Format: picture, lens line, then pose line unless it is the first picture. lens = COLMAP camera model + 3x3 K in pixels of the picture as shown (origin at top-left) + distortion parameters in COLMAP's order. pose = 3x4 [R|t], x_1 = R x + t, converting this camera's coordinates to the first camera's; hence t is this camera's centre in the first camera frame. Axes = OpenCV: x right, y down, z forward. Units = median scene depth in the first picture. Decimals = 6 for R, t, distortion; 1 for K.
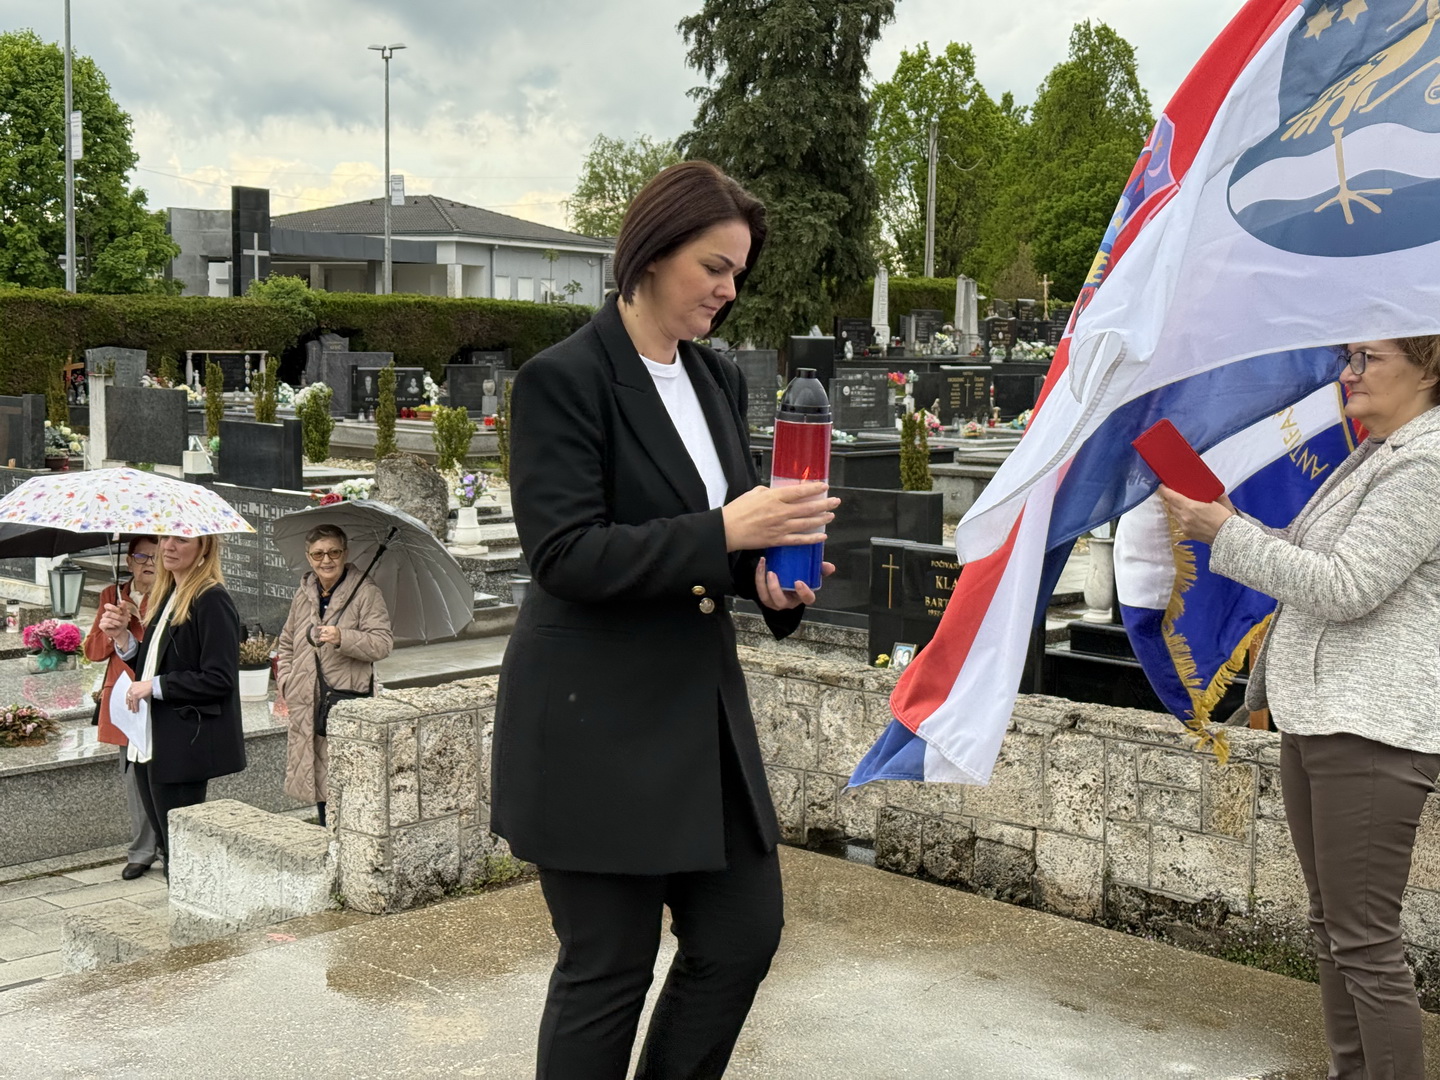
lens RADIAL K [[1998.7, 0, 714.7], [0, 1998.7, 532.6], [0, 0, 1]] dist [0.129928, 0.000000]
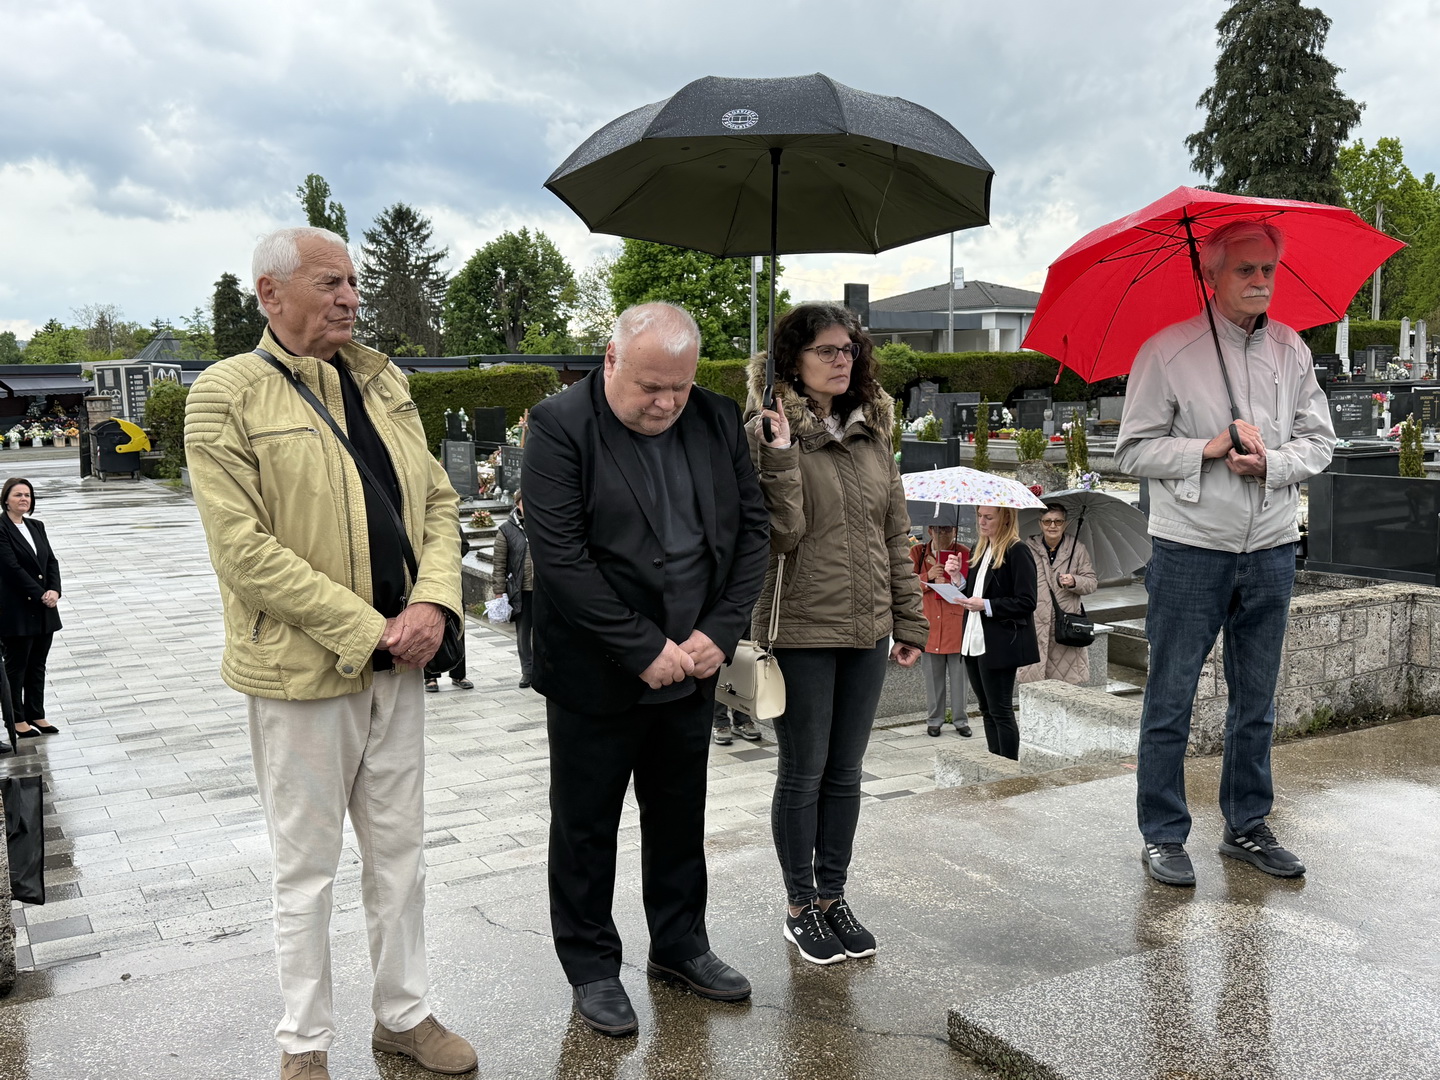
lens RADIAL K [[1417.9, 0, 732.7], [0, 1417.9, 555.2], [0, 0, 1]] dist [0.080970, 0.000000]
pose [[0.956549, 0.004048, -0.291542, -0.114612], [0.002696, 0.999738, 0.022725, 0.009002], [0.291558, -0.022524, 0.956288, -0.074168]]
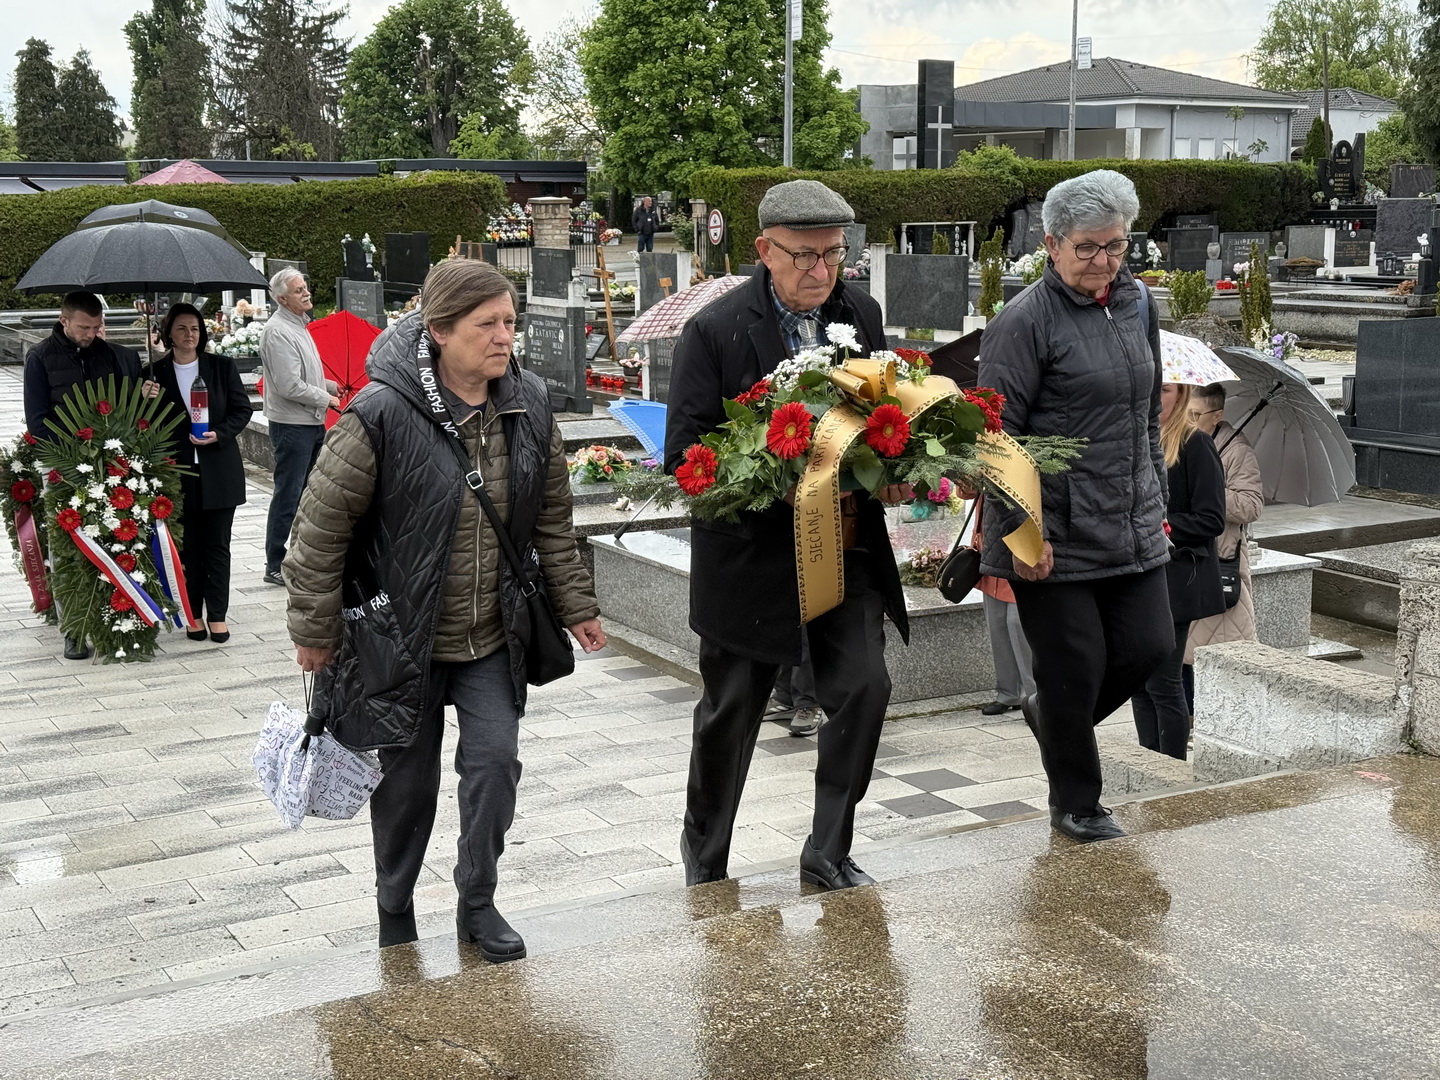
lens RADIAL K [[1998.7, 0, 736.8], [0, 1998.7, 538.4], [0, 0, 1]] dist [0.129928, 0.000000]
pose [[0.954060, 0.026436, -0.298446, -0.132767], [-0.006901, 0.997774, 0.066323, 0.011324], [0.299536, -0.061216, 0.952119, -0.025930]]
